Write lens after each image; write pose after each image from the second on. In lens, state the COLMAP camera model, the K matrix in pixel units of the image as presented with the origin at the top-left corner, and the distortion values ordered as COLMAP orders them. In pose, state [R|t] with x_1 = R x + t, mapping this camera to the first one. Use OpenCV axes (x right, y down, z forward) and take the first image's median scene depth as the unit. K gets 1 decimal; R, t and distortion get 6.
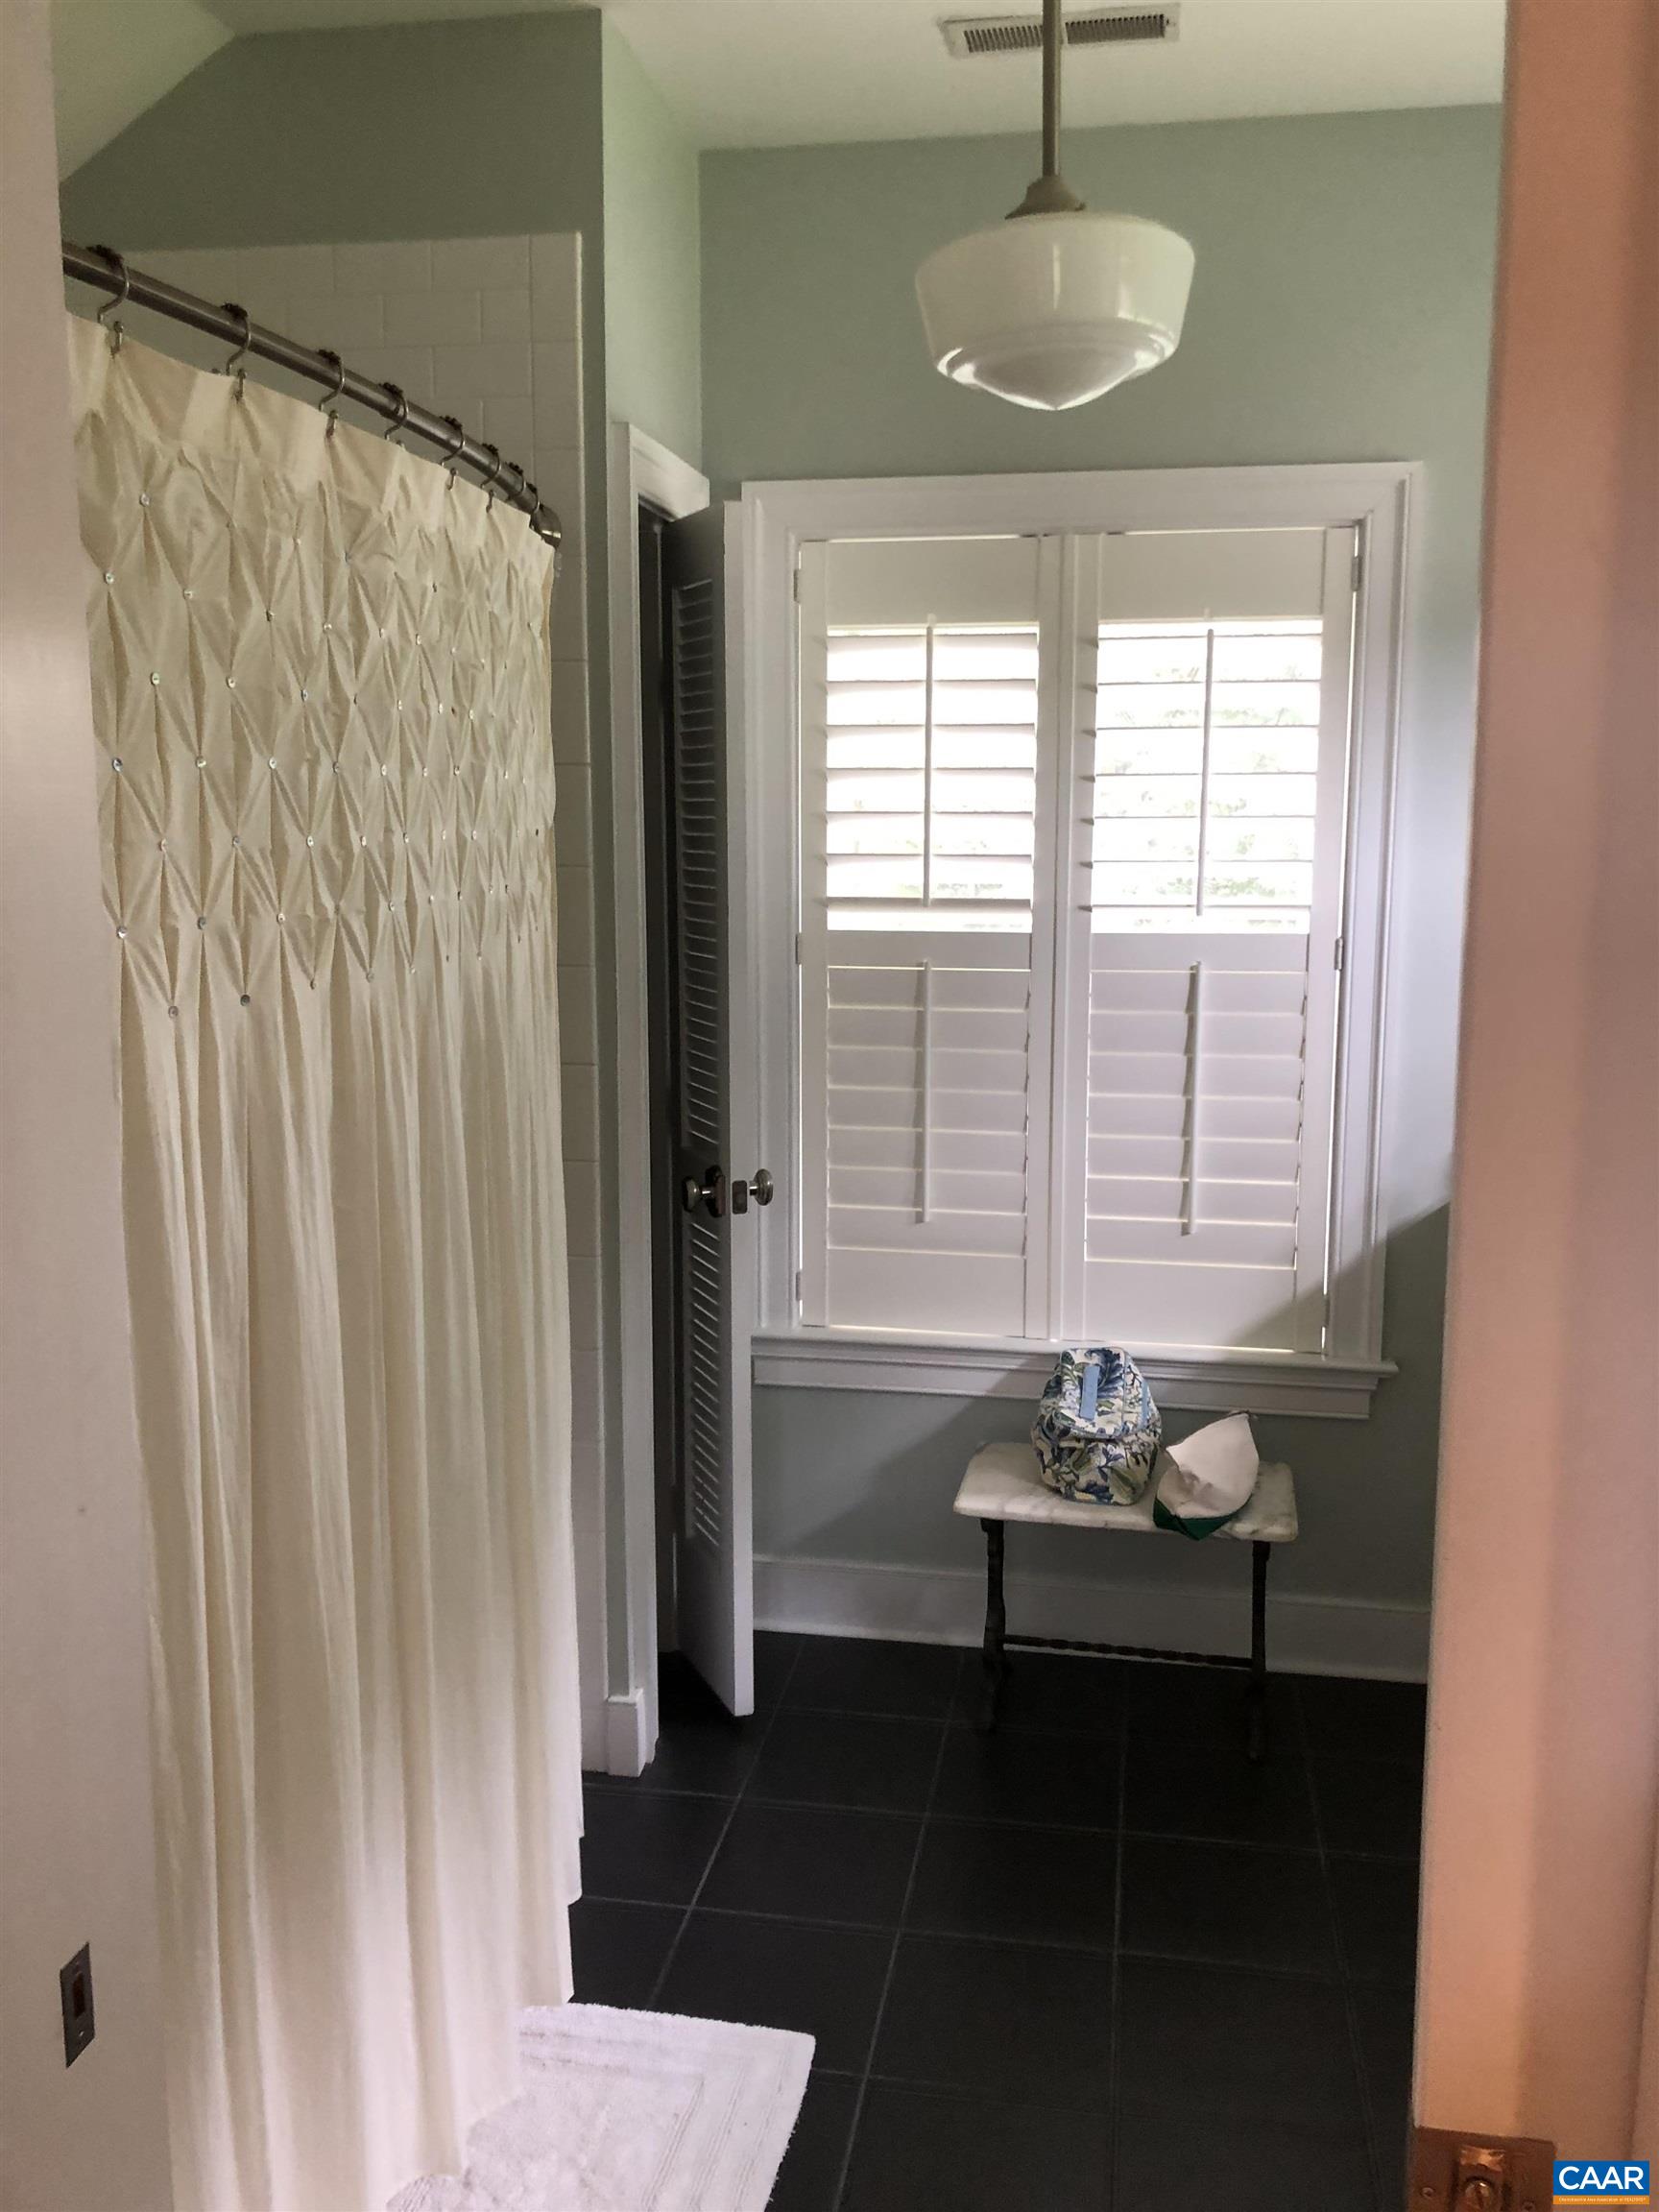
lens RADIAL K [[1761.0, 0, 830.9], [0, 1761.0, 1076.6], [0, 0, 1]] dist [0.106734, -0.347008]
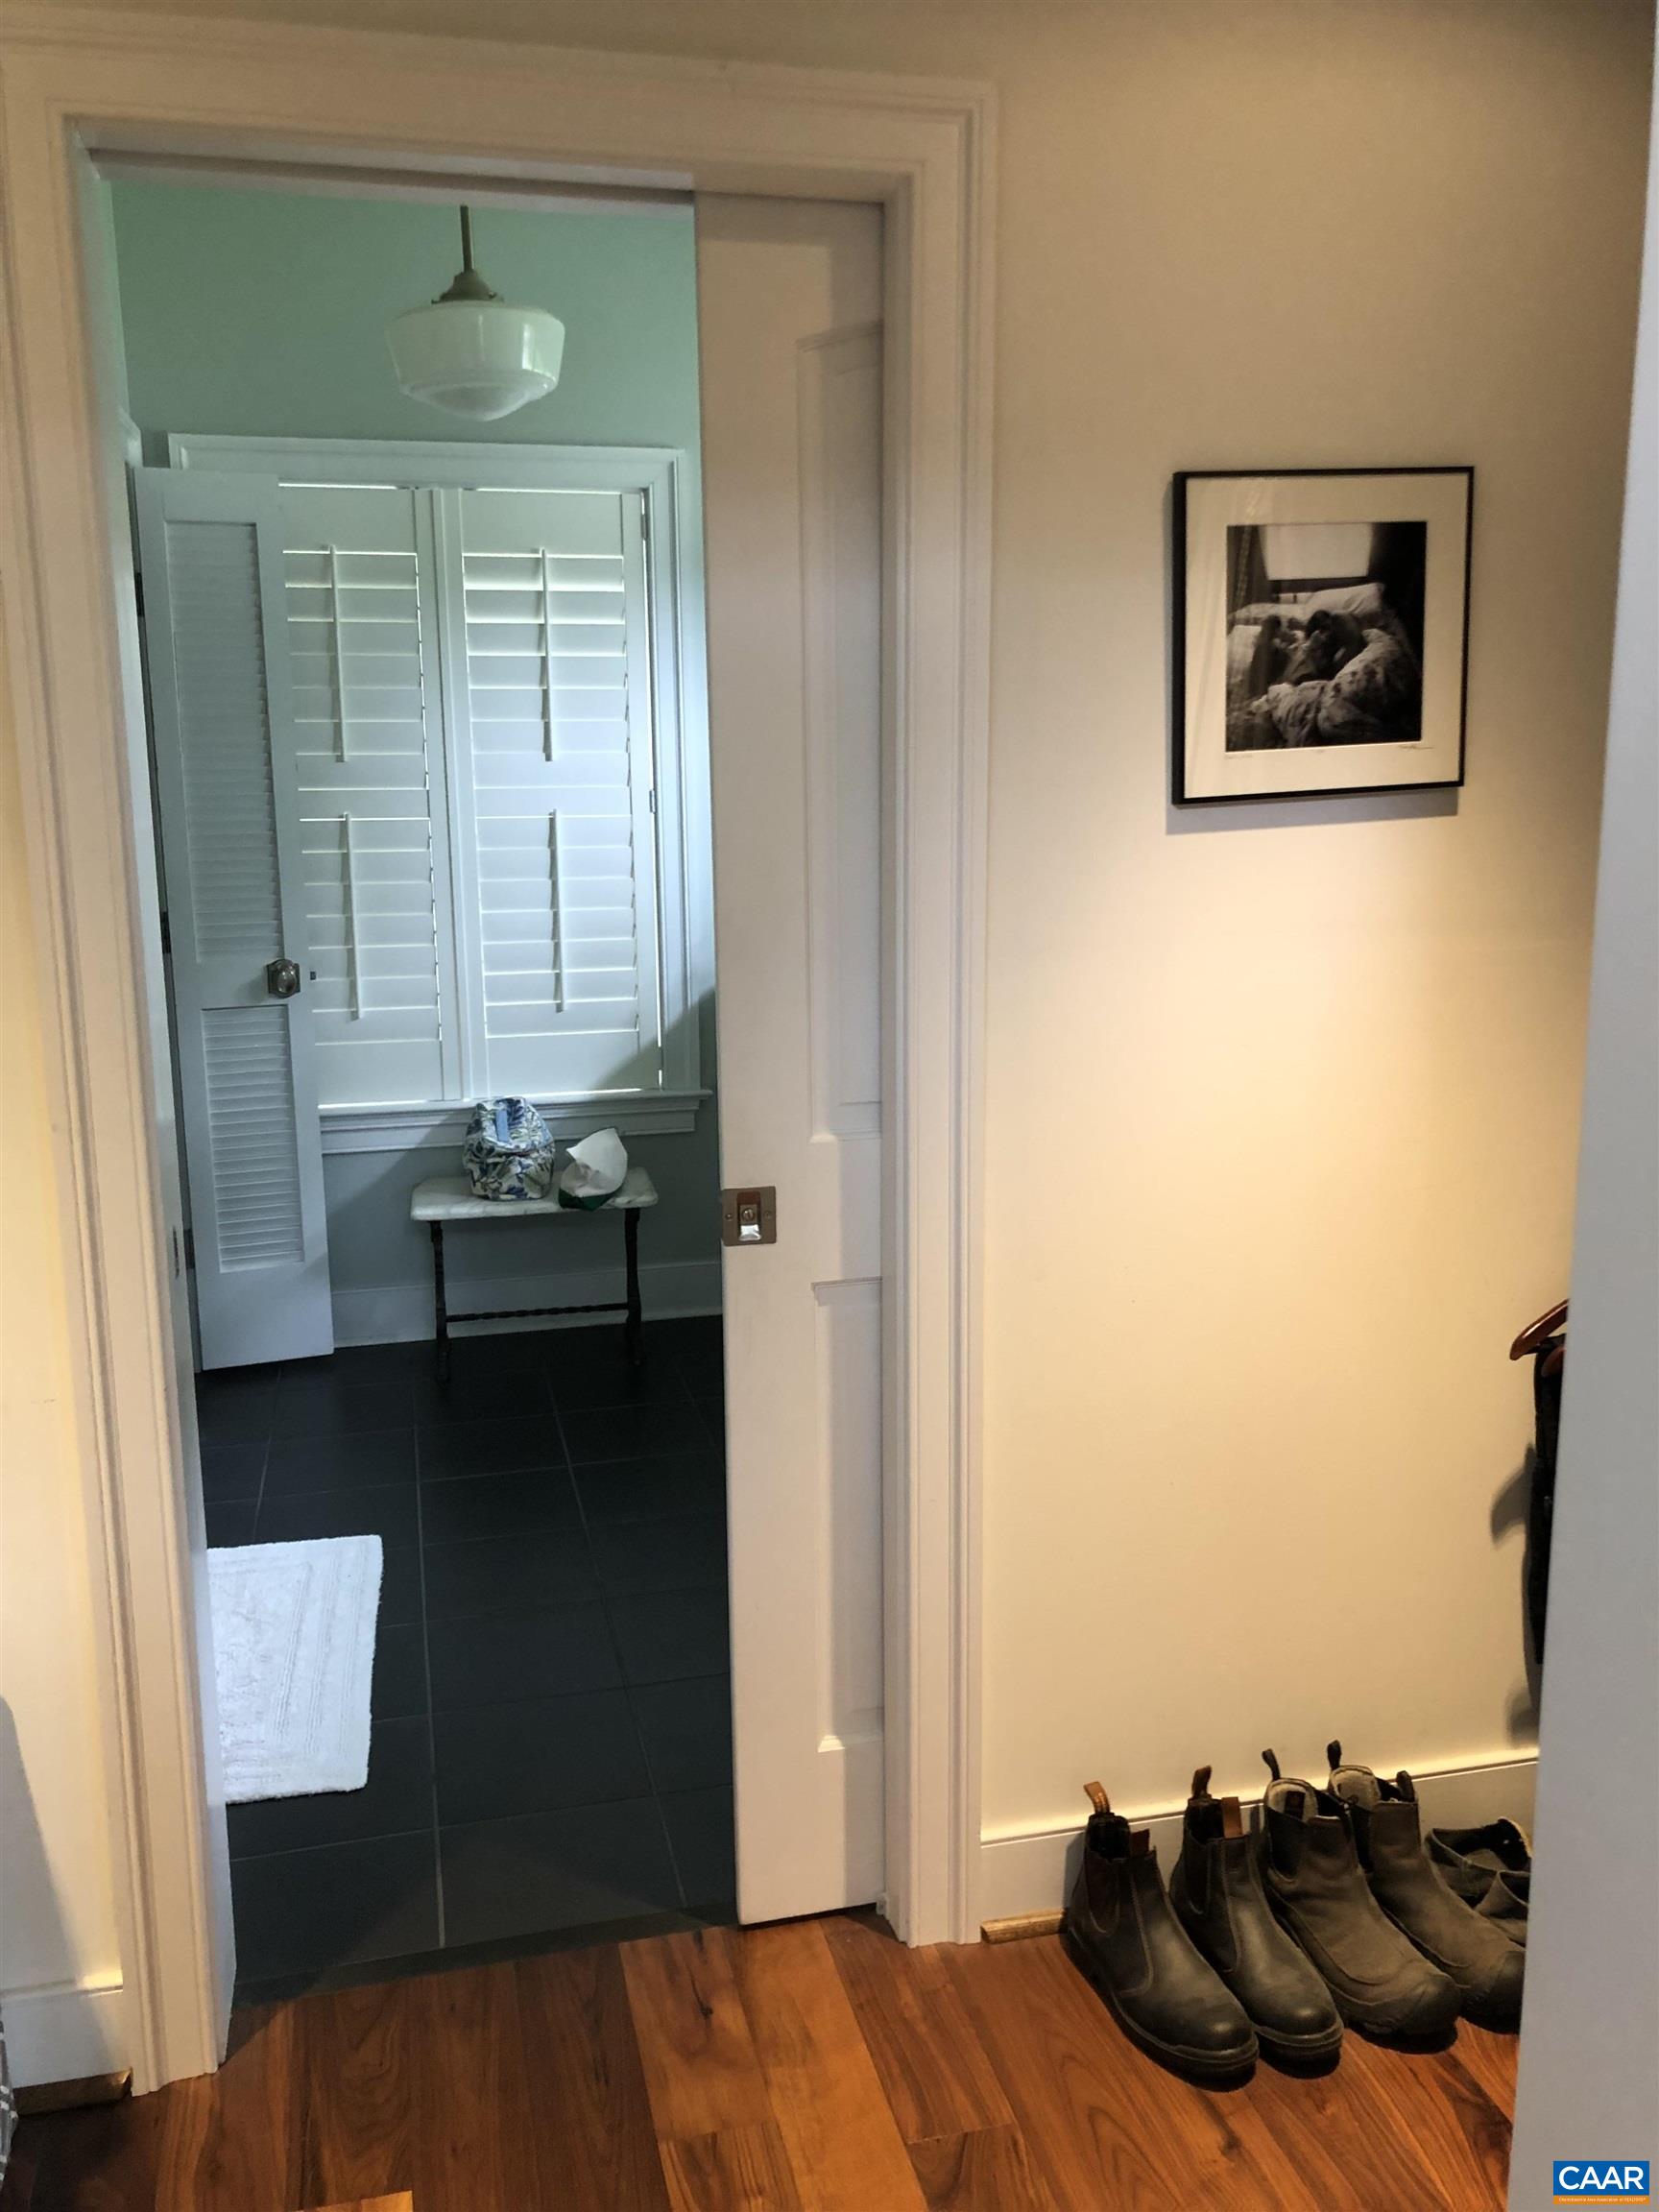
lens RADIAL K [[1806.6, 0, 868.9], [0, 1806.6, 1092.3], [0, 0, 1]] dist [0.051727, -0.034251]
pose [[0.907112, -0.084611, 0.412298, -0.170744], [0.065709, 0.996043, 0.059837, 0.086598], [-0.415729, -0.027187, 0.909082, -0.387032]]
